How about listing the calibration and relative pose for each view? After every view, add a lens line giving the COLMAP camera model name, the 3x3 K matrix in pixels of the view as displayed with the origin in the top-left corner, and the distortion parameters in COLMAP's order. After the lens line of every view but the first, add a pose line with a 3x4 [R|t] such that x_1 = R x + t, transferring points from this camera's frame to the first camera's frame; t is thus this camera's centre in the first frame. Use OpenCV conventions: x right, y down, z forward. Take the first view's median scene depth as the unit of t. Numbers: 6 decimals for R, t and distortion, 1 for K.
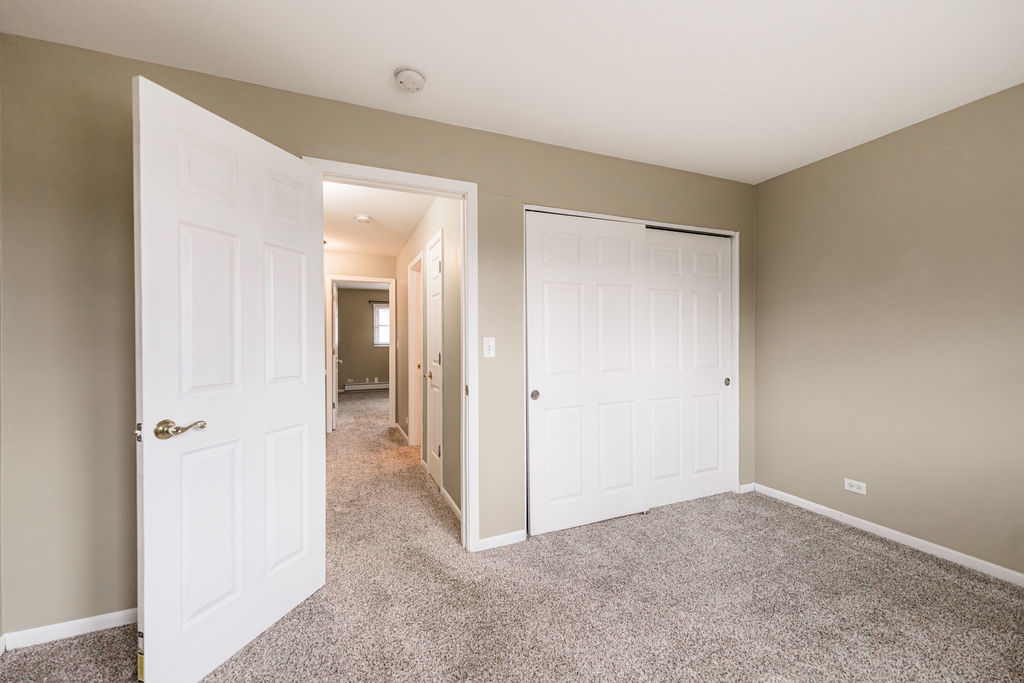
lens RADIAL K [[430.2, 0, 501.6], [0, 430.2, 336.2], [0, 0, 1]] dist [-0.001142, -0.000258]
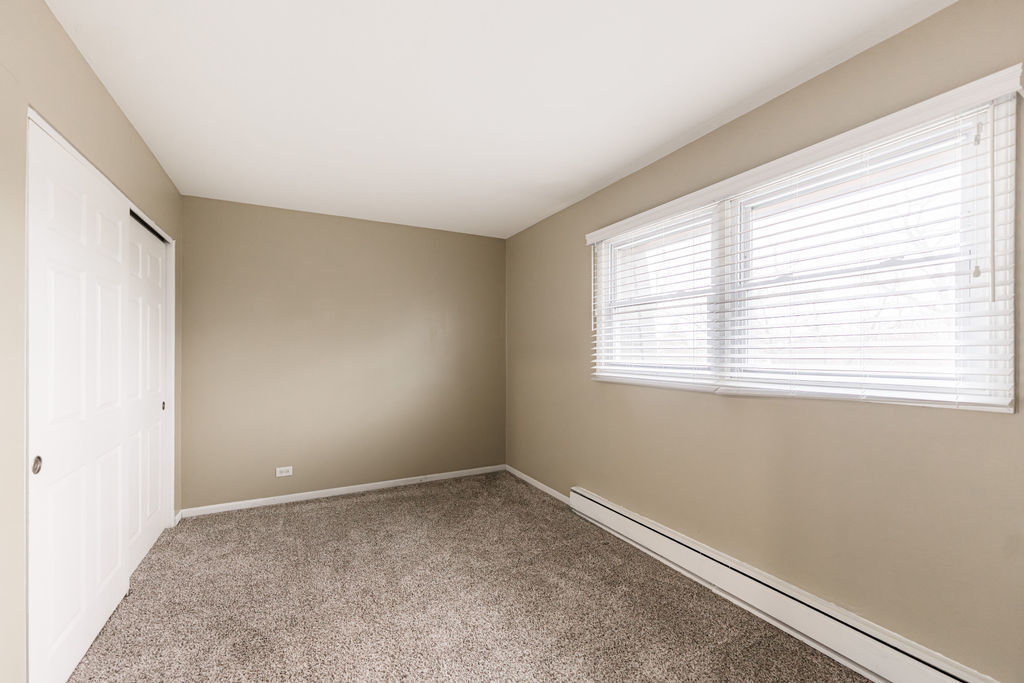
lens RADIAL K [[424.0, 0, 515.6], [0, 424.0, 352.8], [0, 0, 1]] dist [0.000154, -0.000026]
pose [[-0.134159, 0.007875, 0.990929, -0.512456], [0.002963, 0.999967, -0.007545, 0.005909], [-0.990955, 0.001923, -0.134178, 0.468054]]
